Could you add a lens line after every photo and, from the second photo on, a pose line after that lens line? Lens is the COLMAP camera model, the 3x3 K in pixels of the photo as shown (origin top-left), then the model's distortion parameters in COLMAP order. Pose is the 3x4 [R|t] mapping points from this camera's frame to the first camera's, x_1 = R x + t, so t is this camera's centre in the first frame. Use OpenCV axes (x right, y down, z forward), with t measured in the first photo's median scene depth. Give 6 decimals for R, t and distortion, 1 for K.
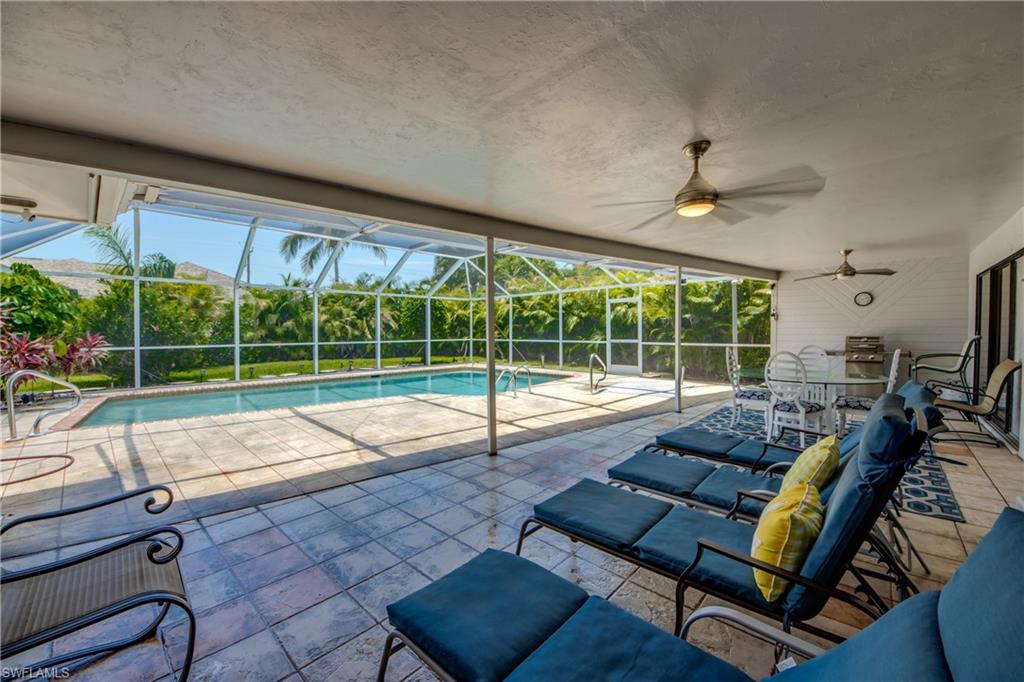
lens RADIAL K [[398.0, 0, 513.2], [0, 398.0, 351.8], [0, 0, 1]] dist [0.049941, -0.034051]
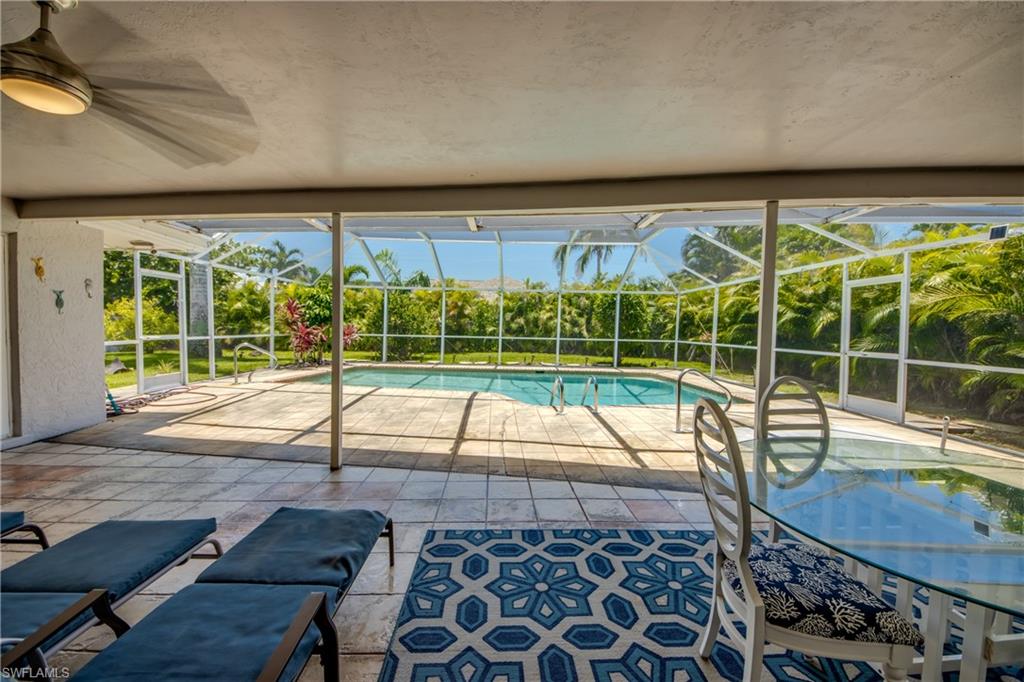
lens RADIAL K [[388.7, 0, 512.7], [0, 388.7, 340.8], [0, 0, 1]] dist [0.043414, -0.030896]
pose [[0.706138, 0.046003, -0.706579, 0.301944], [-0.063046, 0.998009, 0.001971, -0.015902], [0.705262, 0.043155, 0.707632, 0.249493]]
